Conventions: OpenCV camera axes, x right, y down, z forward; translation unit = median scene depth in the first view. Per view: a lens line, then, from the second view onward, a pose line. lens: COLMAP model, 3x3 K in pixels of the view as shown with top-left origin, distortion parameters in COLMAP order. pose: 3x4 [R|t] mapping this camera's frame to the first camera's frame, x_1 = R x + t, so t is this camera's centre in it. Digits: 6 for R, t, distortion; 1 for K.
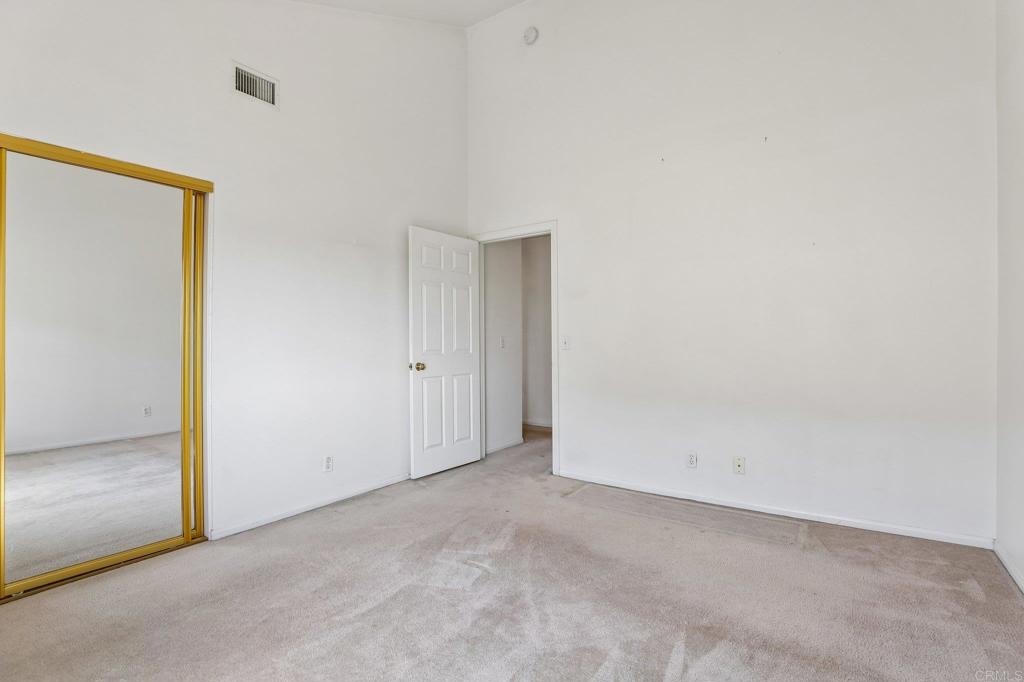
lens RADIAL K [[485.3, 0, 515.6], [0, 485.3, 346.2], [0, 0, 1]] dist [0.001388, 0.001247]
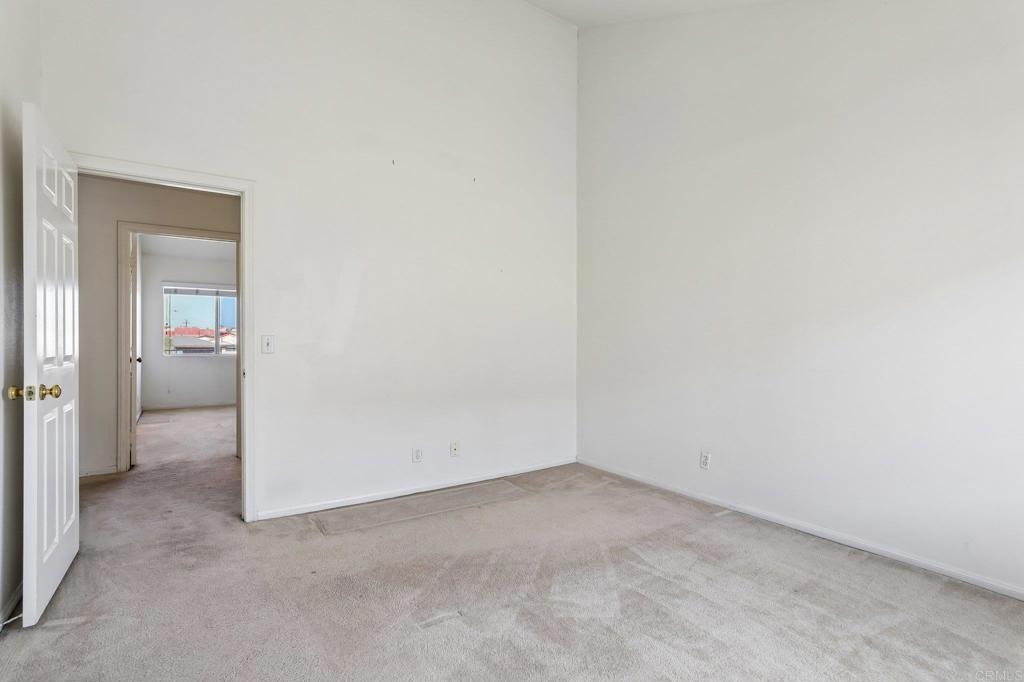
lens RADIAL K [[485.3, 0, 515.6], [0, 485.3, 346.2], [0, 0, 1]] dist [0.001388, 0.001247]
pose [[0.343015, 0.003265, 0.939324, -0.620448], [-0.003143, 0.999992, -0.002328, -0.006457], [-0.939325, -0.002154, 0.343022, 0.461958]]
